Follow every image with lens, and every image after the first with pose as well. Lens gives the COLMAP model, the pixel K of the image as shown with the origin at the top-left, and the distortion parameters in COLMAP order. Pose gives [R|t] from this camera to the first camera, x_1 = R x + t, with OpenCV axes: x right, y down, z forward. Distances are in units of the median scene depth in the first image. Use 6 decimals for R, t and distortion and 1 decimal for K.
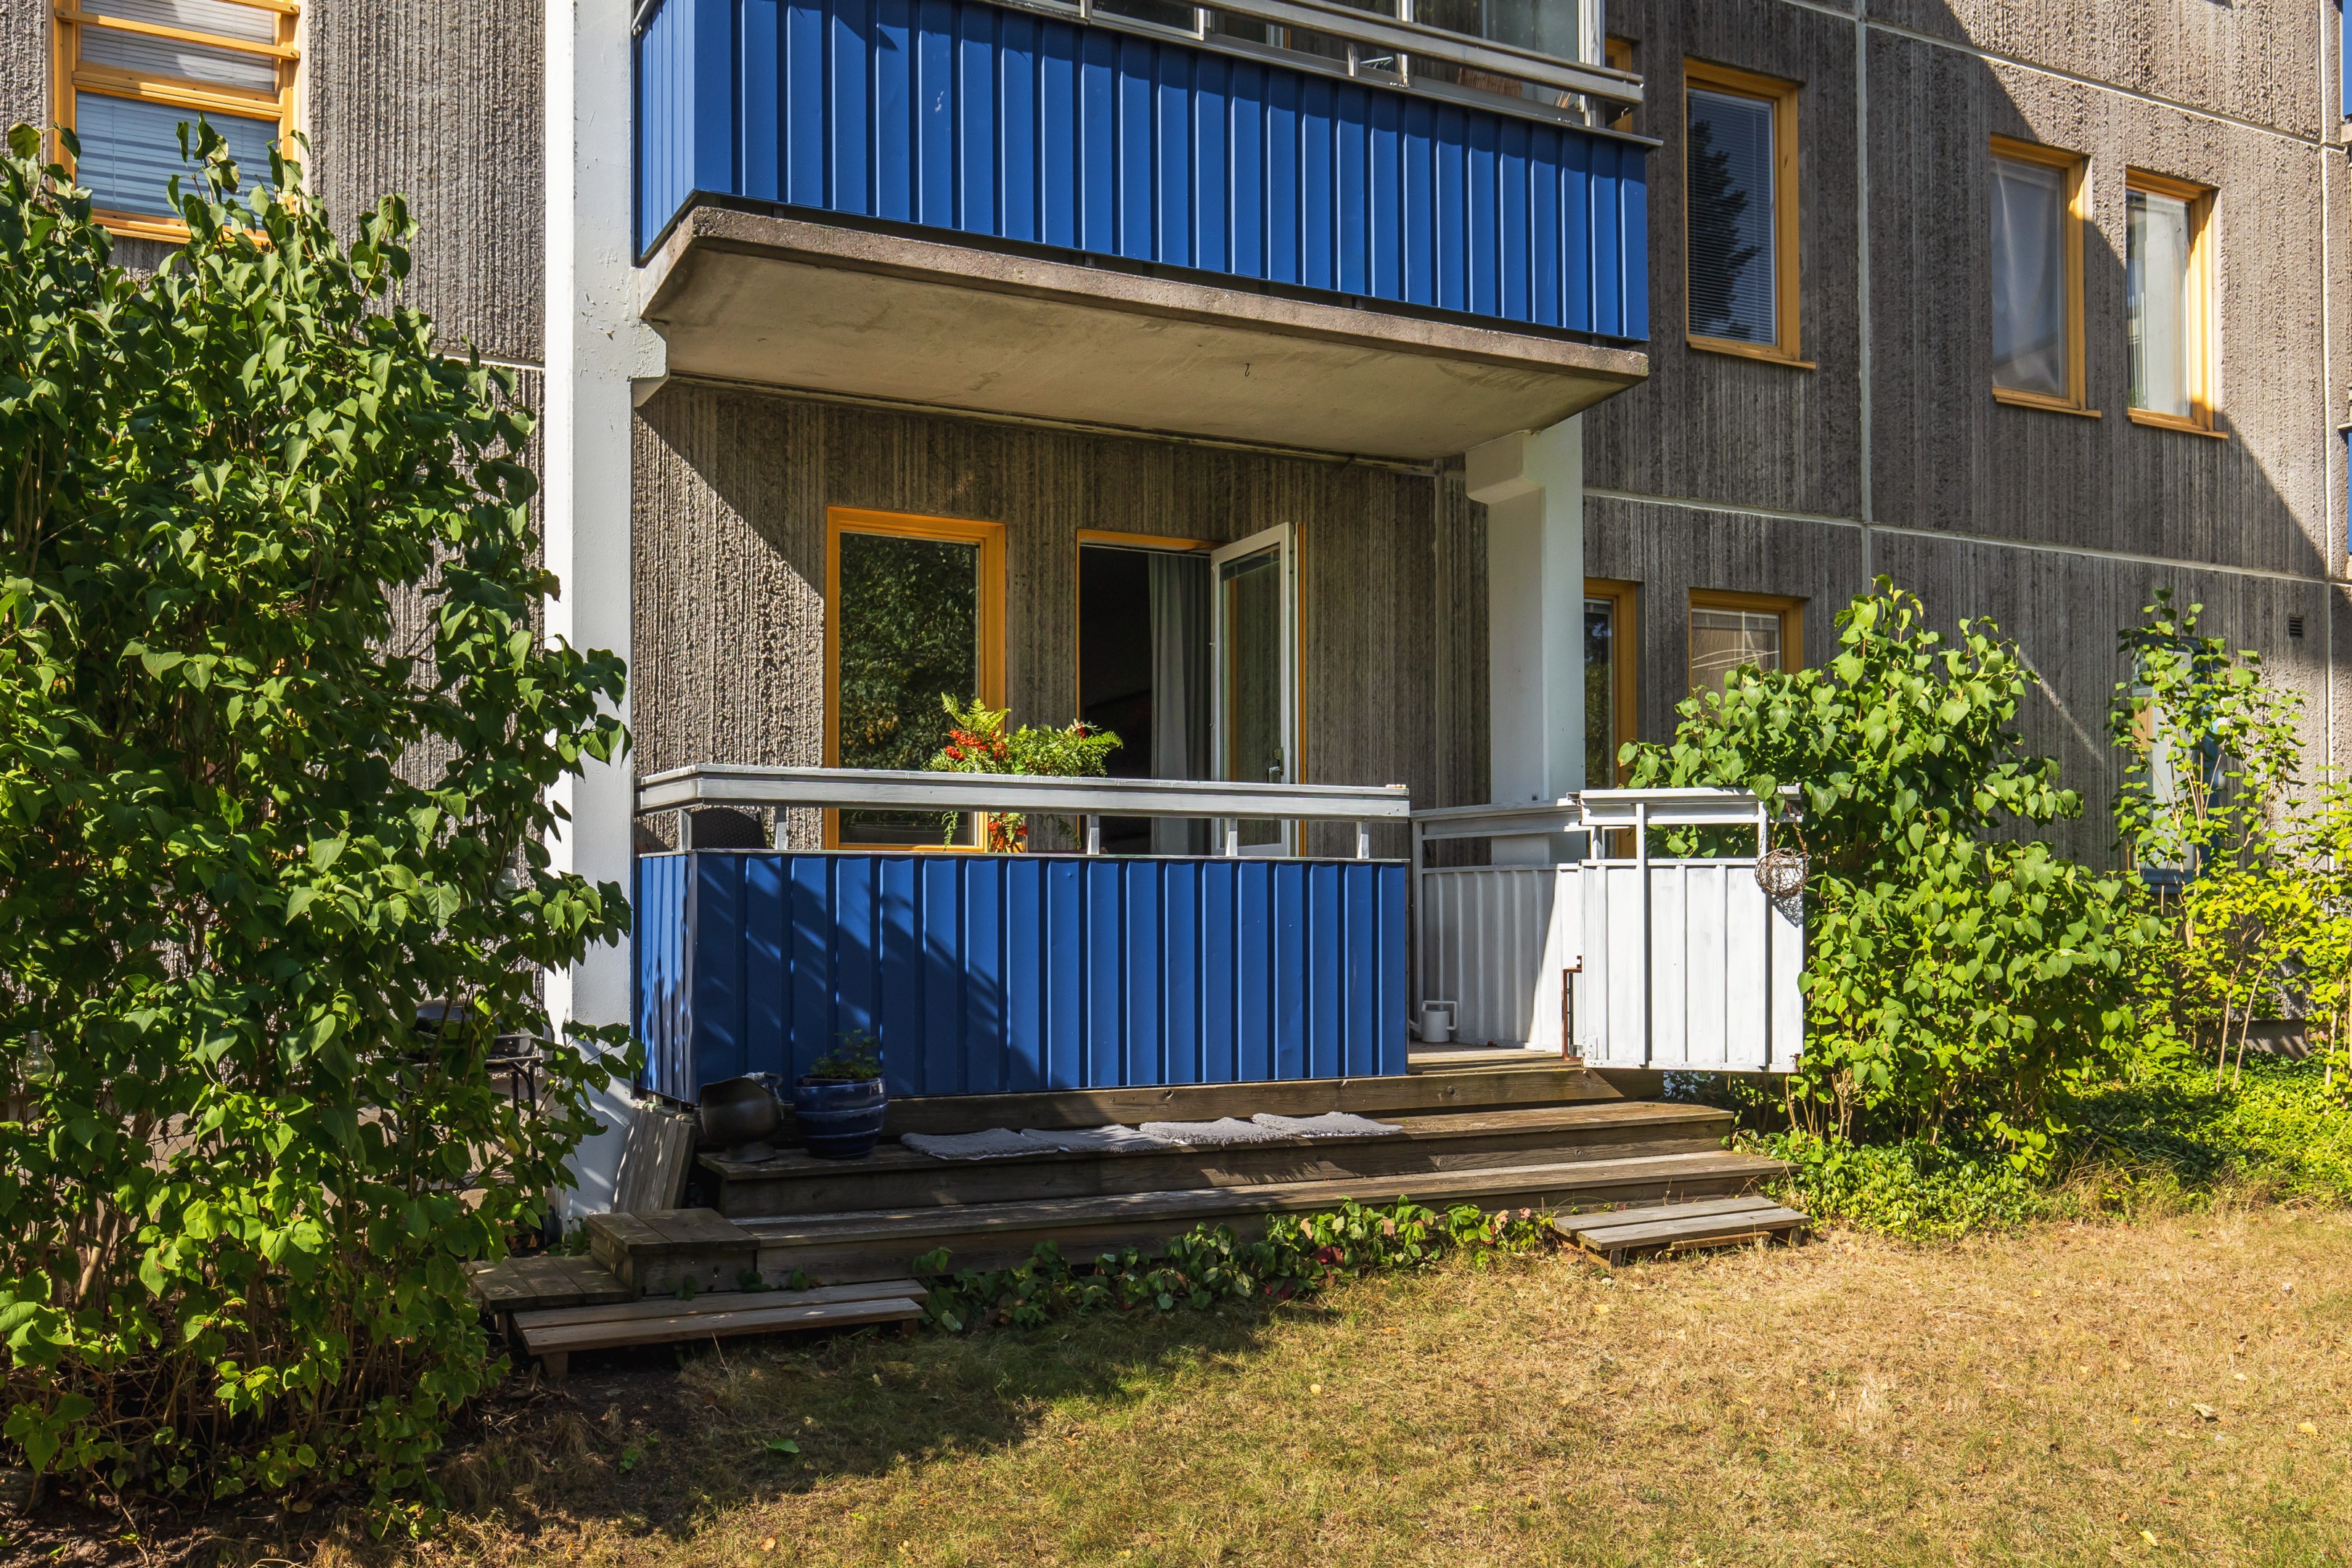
lens RADIAL K [[2036.2, 0, 1170.4], [0, 2036.2, 881.7], [0, 0, 1]] dist [-0.002603, 0.004085]
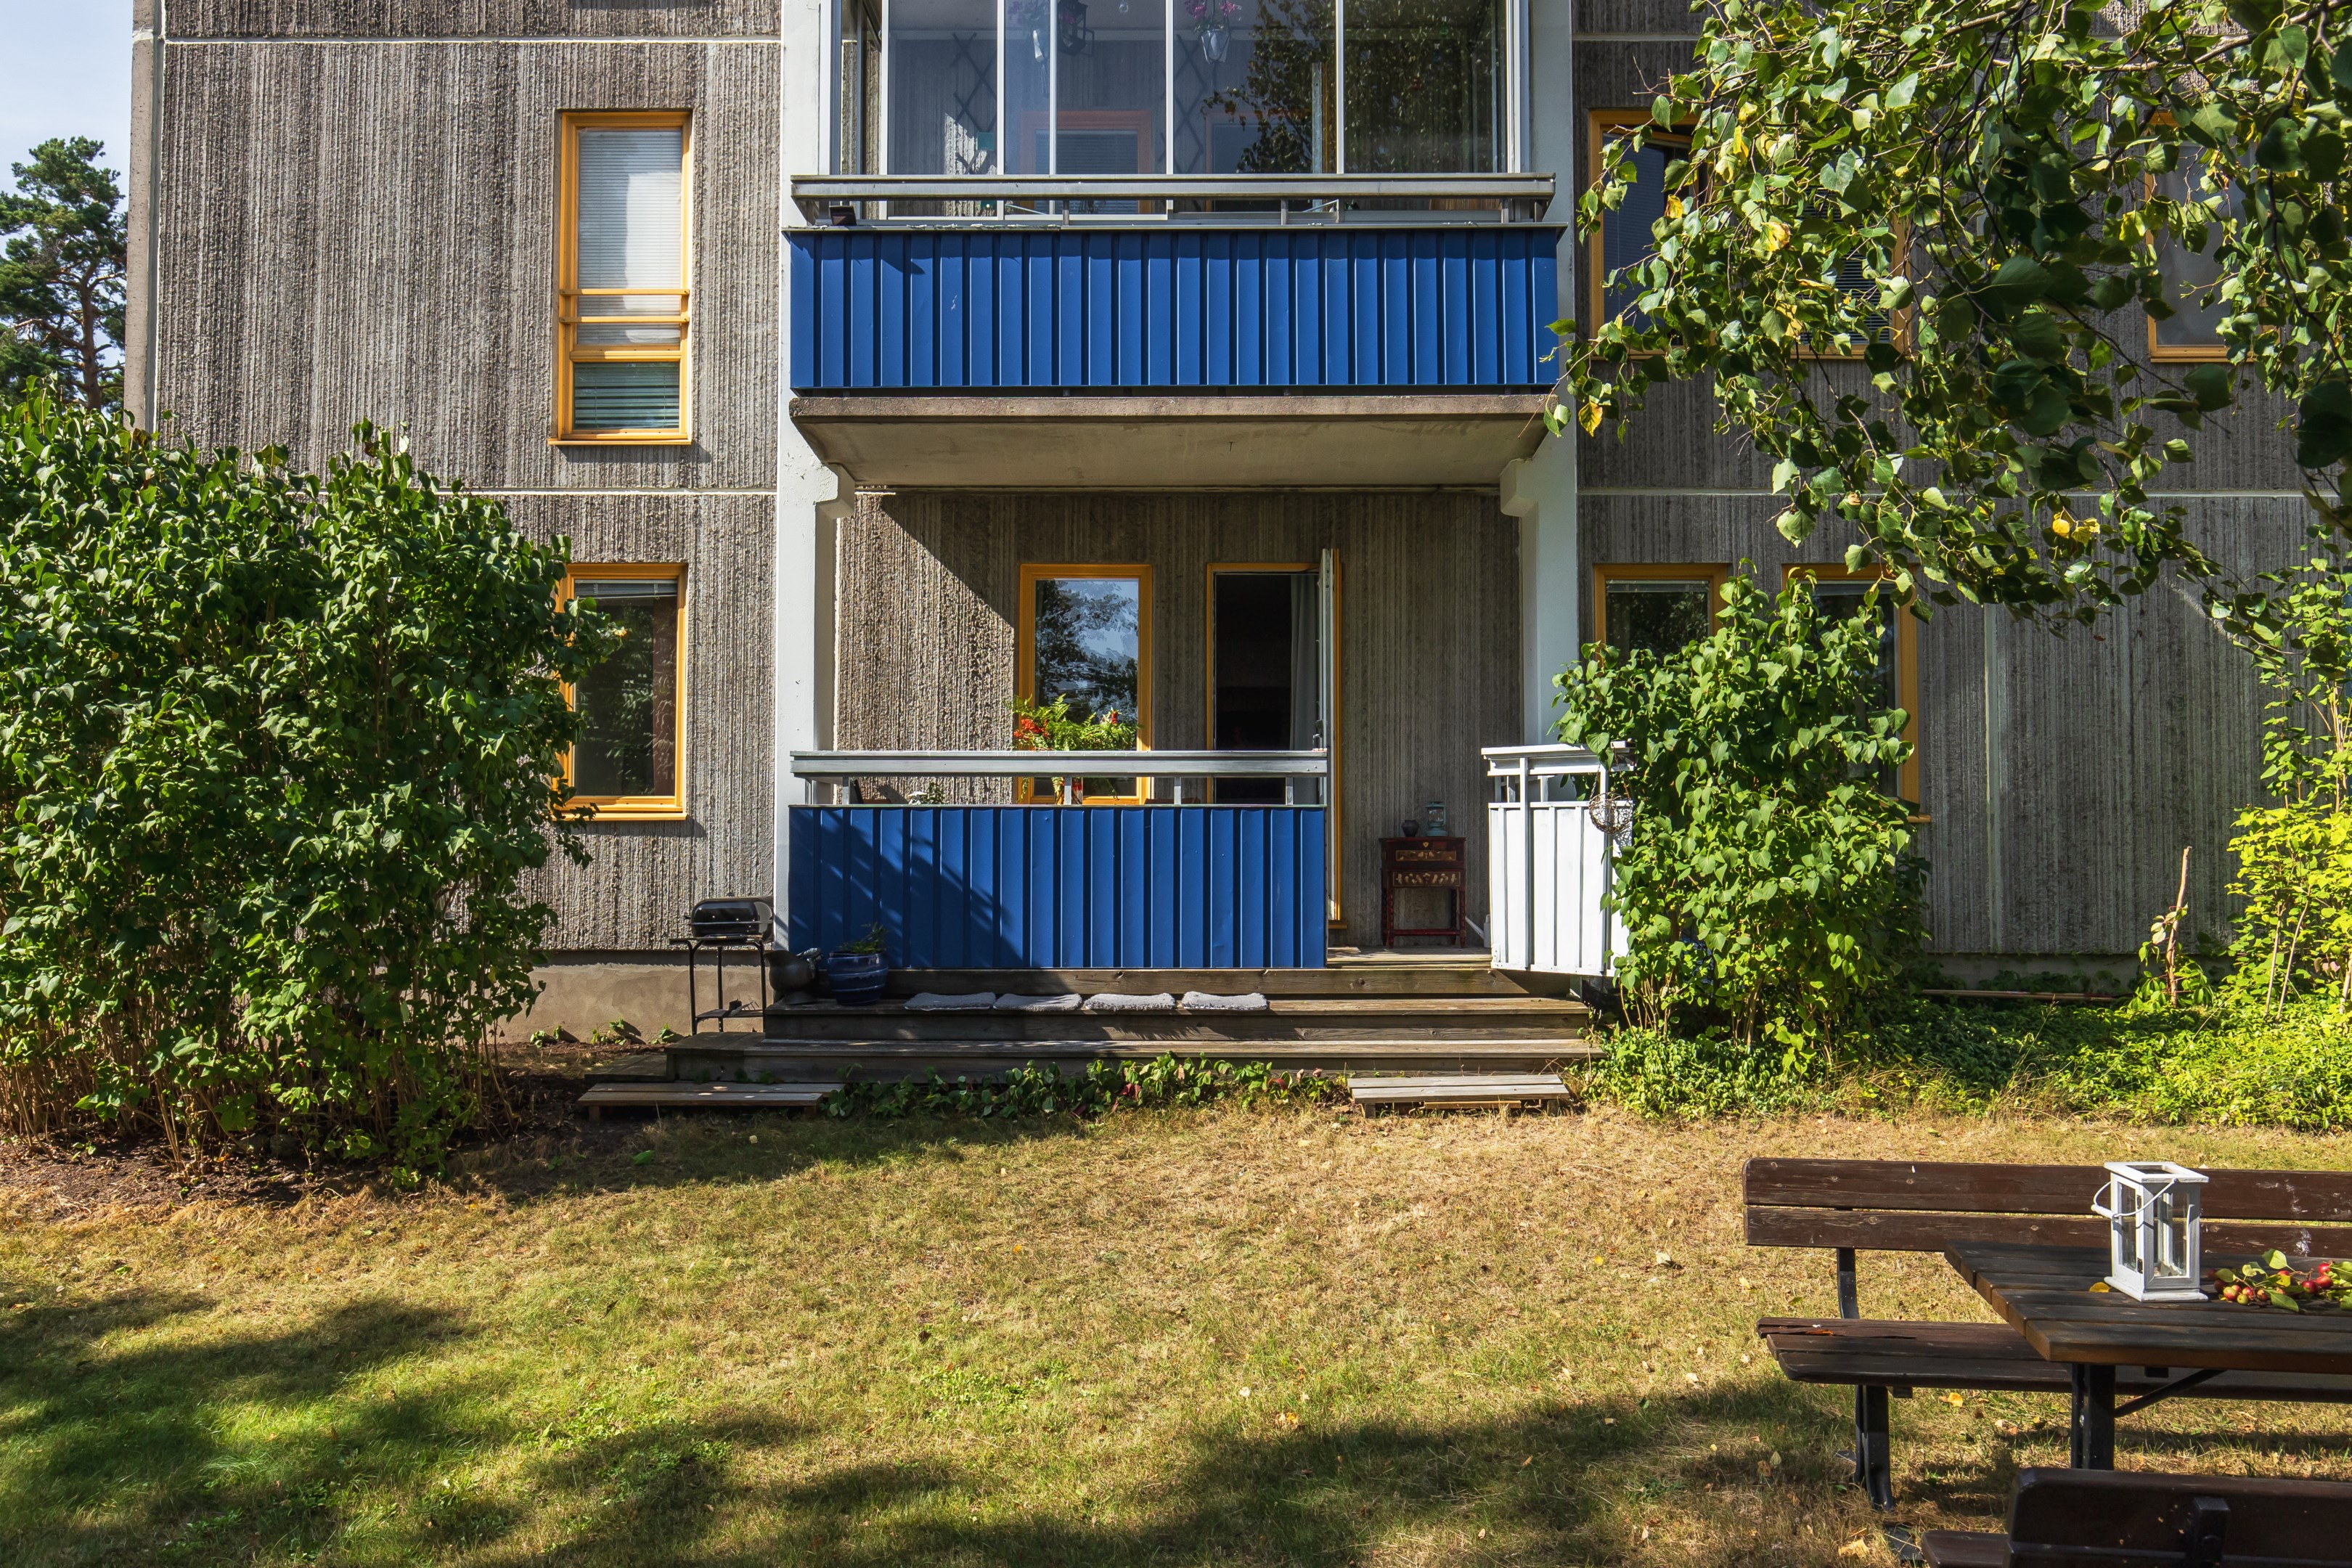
lens RADIAL K [[1697.6, 0, 1175.9], [0, 1697.6, 786.3], [0, 0, 1]] dist [-0.005187, -0.001011]
pose [[0.886908, -0.014531, -0.461717, 0.536109], [0.007653, 0.999830, -0.016765, -0.005289], [0.461882, 0.011335, 0.886869, -0.022714]]
